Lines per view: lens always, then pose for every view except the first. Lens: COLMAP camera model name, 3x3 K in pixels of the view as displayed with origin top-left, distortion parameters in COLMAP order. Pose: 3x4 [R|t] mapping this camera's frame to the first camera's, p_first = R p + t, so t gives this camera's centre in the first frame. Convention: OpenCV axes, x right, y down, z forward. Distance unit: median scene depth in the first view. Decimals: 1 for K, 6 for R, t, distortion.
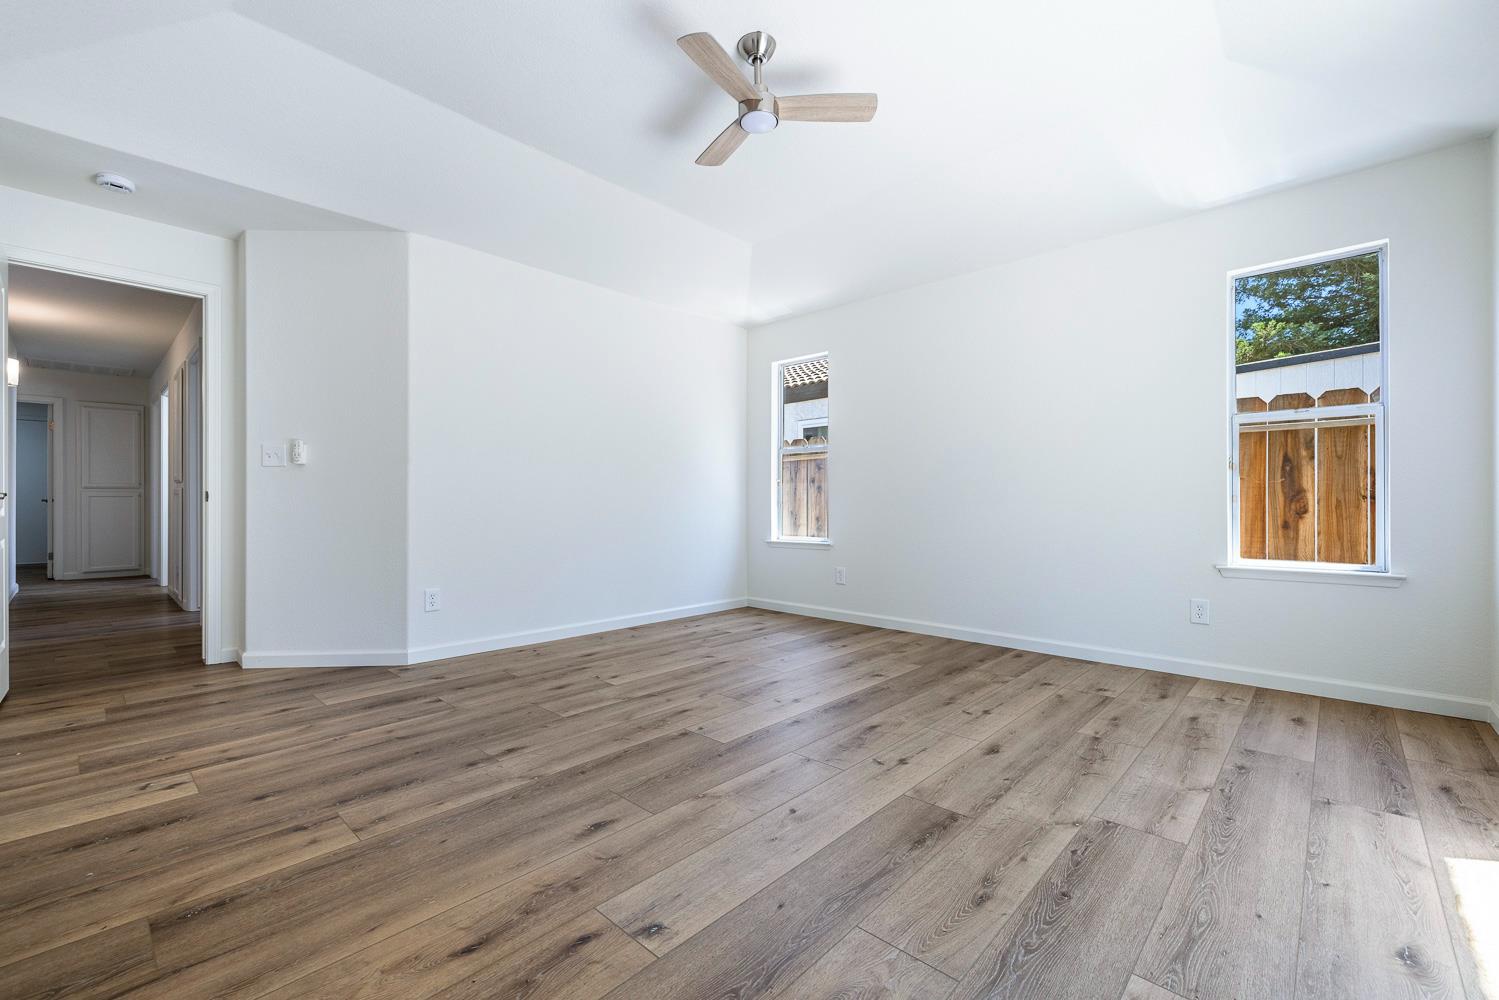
lens RADIAL K [[634.6, 0, 749.5], [0, 634.6, 500.0], [0, 0, 1]] dist [0.001046, 0.000274]
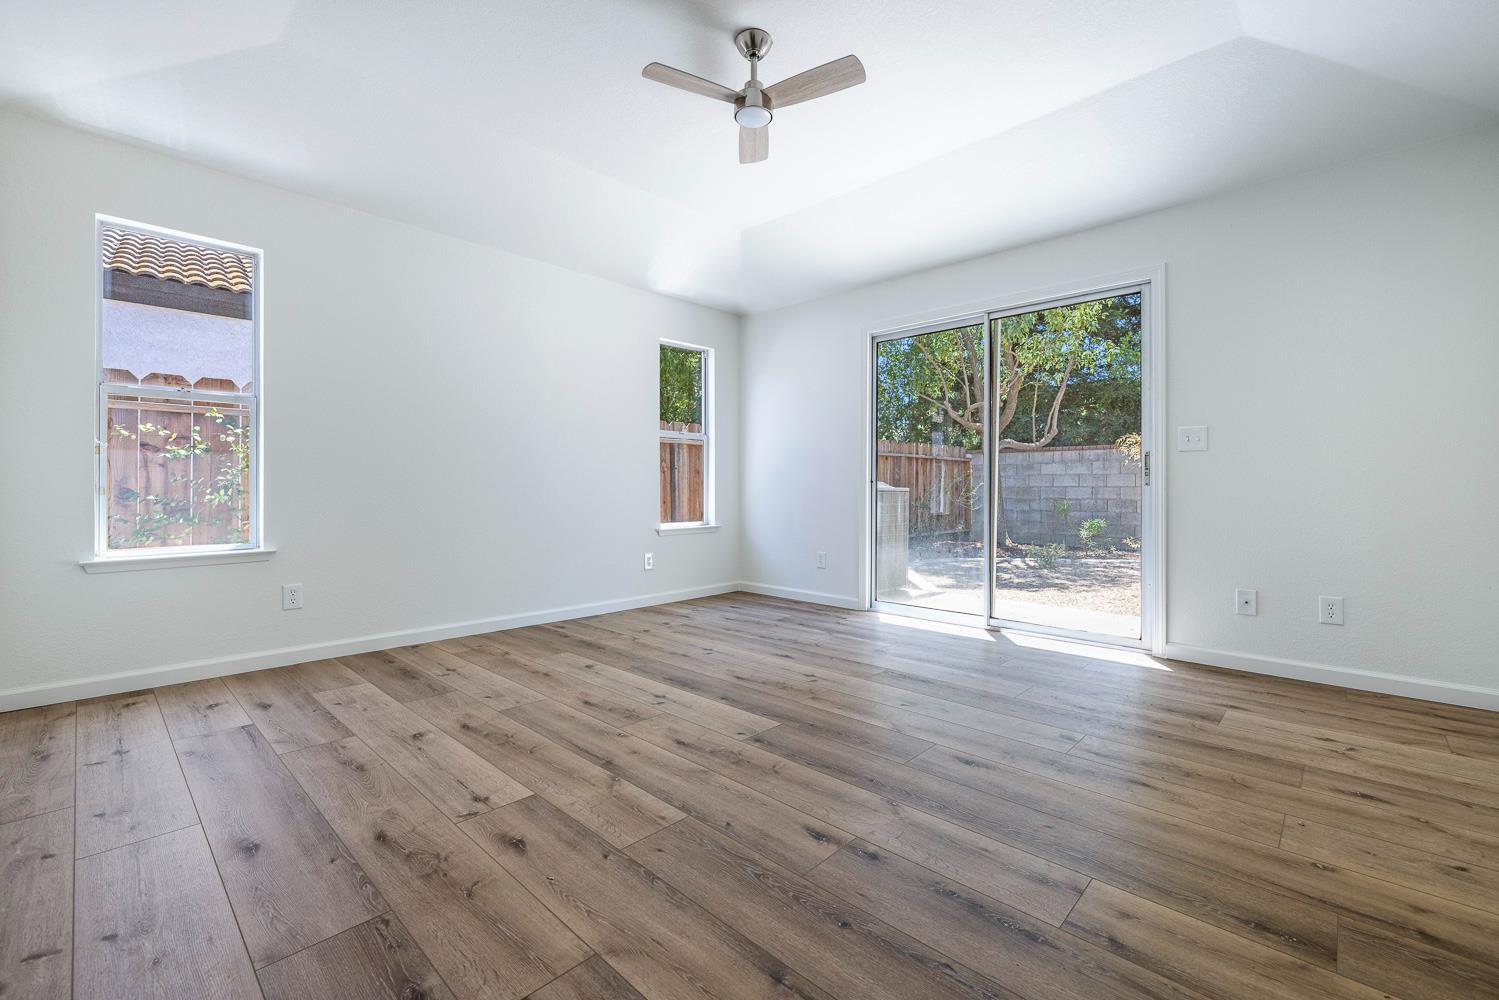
lens RADIAL K [[632.2, 0, 749.8], [0, 632.2, 487.2], [0, 0, 1]] dist [0.002181, -0.000025]
pose [[0.006507, 0.000671, 0.999979, -0.969303], [-0.006092, 0.999981, -0.000631, 0.003567], [-0.999960, -0.006087, 0.006511, 0.959816]]
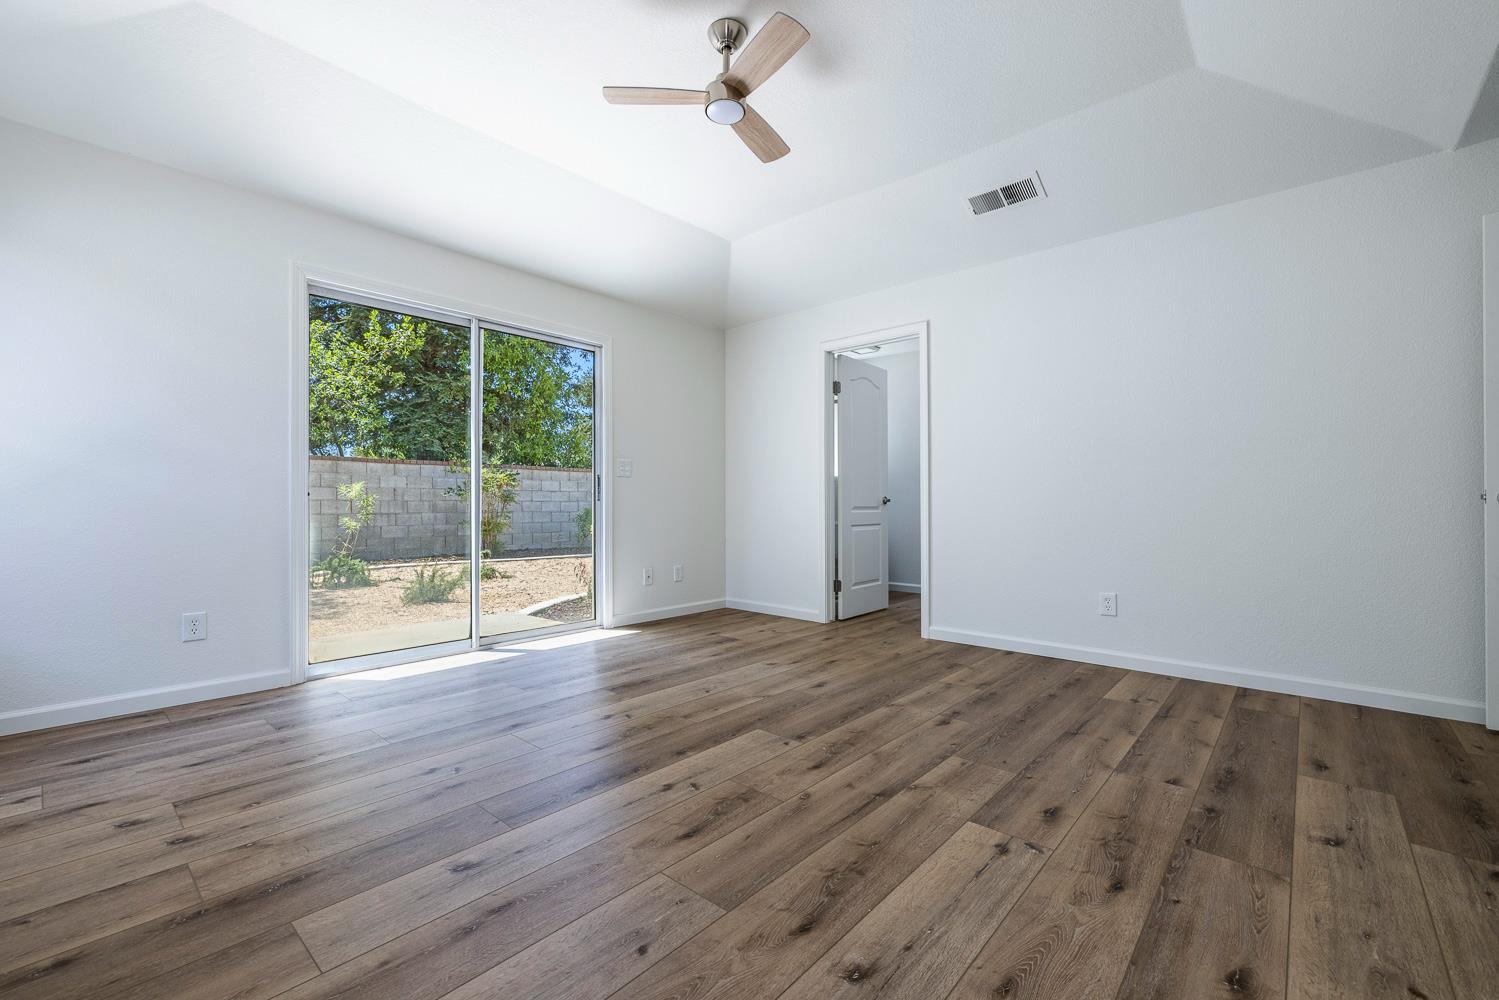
lens RADIAL K [[632.2, 0, 749.8], [0, 632.2, 487.2], [0, 0, 1]] dist [0.002181, -0.000025]
pose [[-0.999649, -0.002822, -0.026342, 0.003222], [-0.002071, 0.999592, -0.028474, 0.006484], [0.026411, -0.028410, -0.999247, 1.901028]]
